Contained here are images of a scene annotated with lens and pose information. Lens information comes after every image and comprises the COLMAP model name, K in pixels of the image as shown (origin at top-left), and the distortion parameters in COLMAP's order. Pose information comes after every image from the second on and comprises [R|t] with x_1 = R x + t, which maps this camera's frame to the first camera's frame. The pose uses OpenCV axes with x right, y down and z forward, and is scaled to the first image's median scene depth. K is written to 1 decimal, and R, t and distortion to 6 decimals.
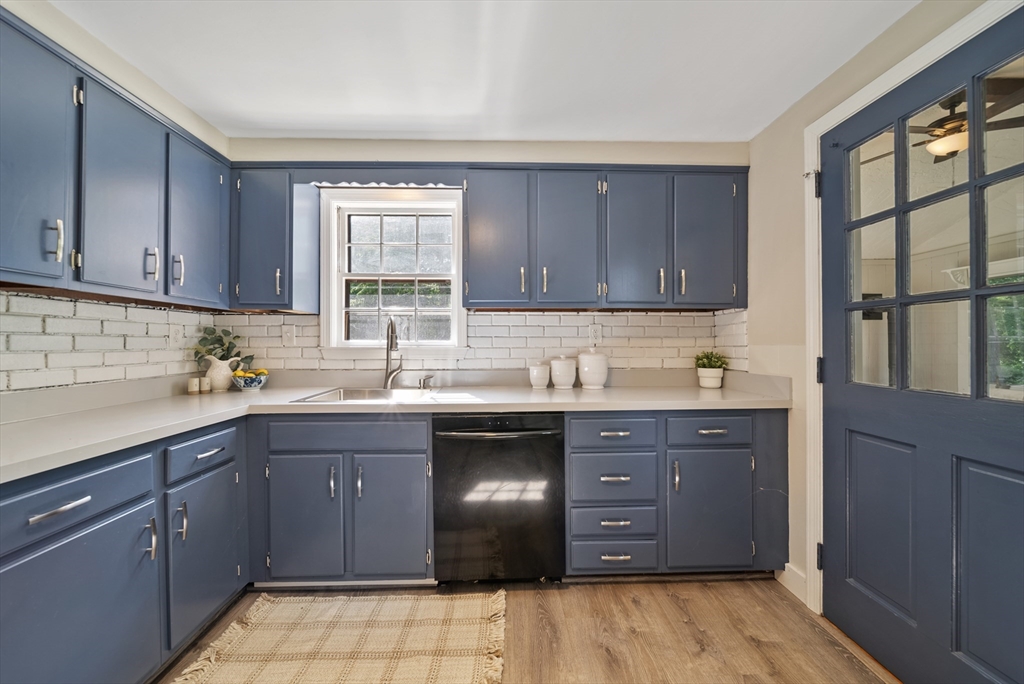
lens RADIAL K [[374.9, 0, 511.9], [0, 374.9, 343.7], [0, 0, 1]] dist [-0.001270, -0.000137]
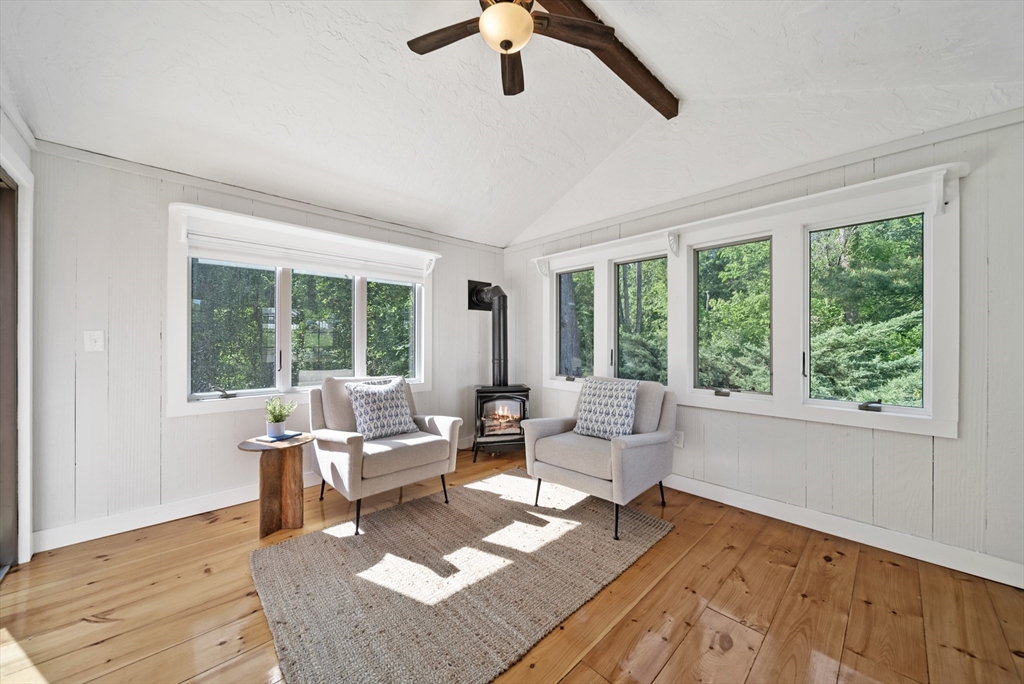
lens RADIAL K [[366.8, 0, 515.4], [0, 366.8, 338.0], [0, 0, 1]] dist [-0.000482, -0.000051]
pose [[0.743598, 0.010511, 0.668544, 0.950452], [-0.008155, 0.999945, -0.006650, 0.019713], [-0.668577, -0.000507, 0.743643, 0.635252]]
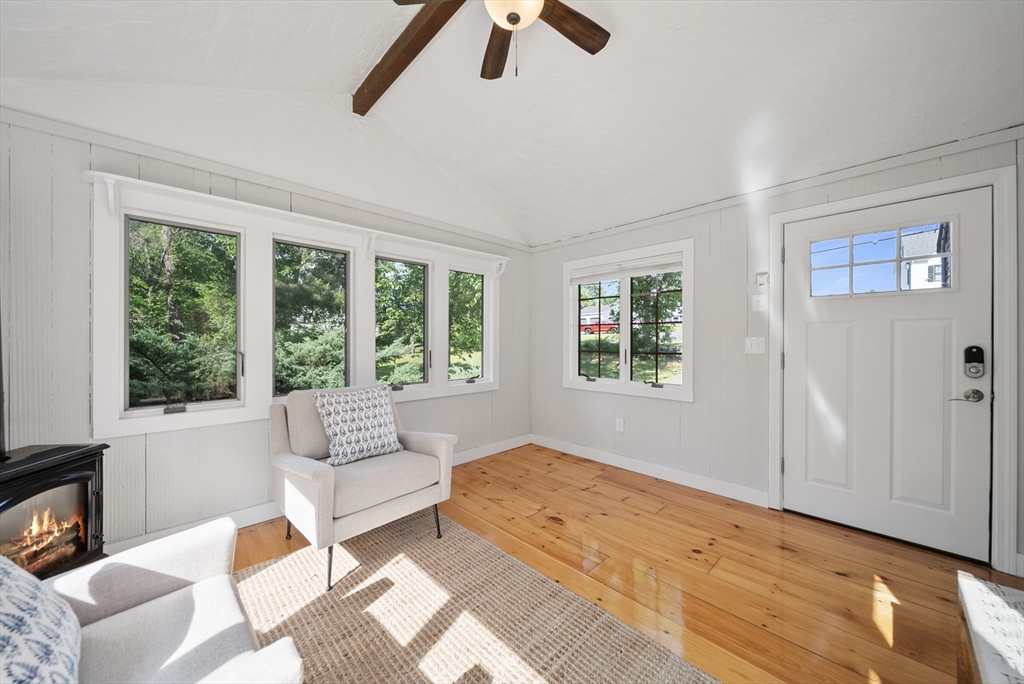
lens RADIAL K [[366.8, 0, 515.4], [0, 366.8, 338.0], [0, 0, 1]] dist [-0.000482, -0.000051]
pose [[-0.678303, 0.011722, 0.734688, 0.927635], [0.001930, 0.999898, -0.014171, 0.017742], [-0.734779, -0.008194, -0.678257, 1.745374]]
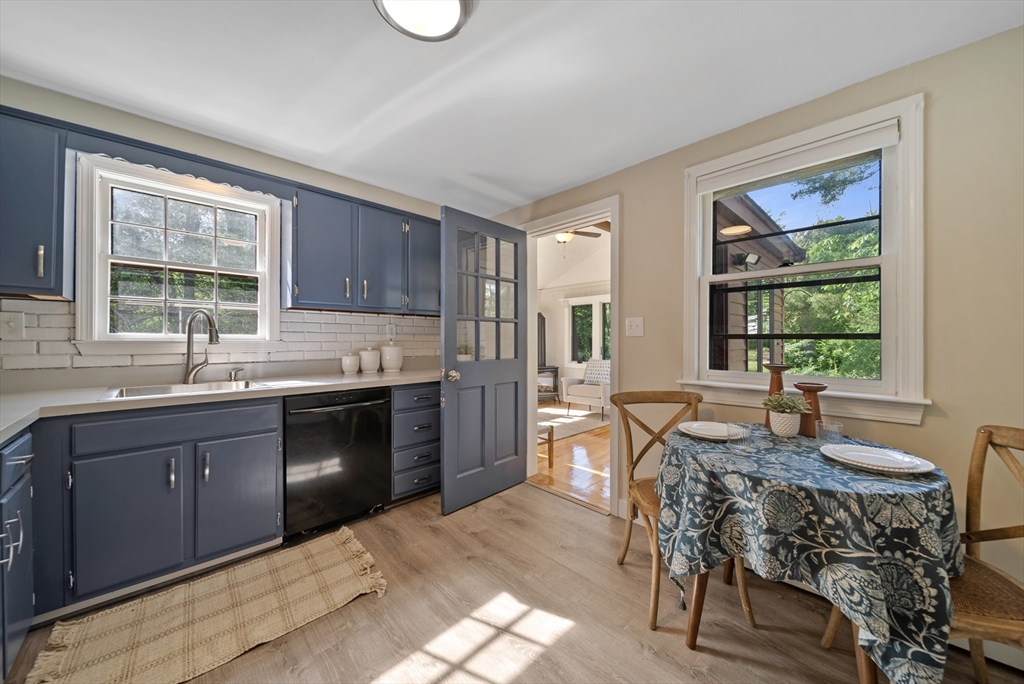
lens RADIAL K [[366.8, 0, 515.4], [0, 366.8, 338.0], [0, 0, 1]] dist [-0.000482, -0.000051]
pose [[0.733327, 0.007294, 0.679837, -0.353526], [-0.004635, 0.999973, -0.005729, 0.003278], [-0.679860, 0.001050, 0.733341, -0.265647]]
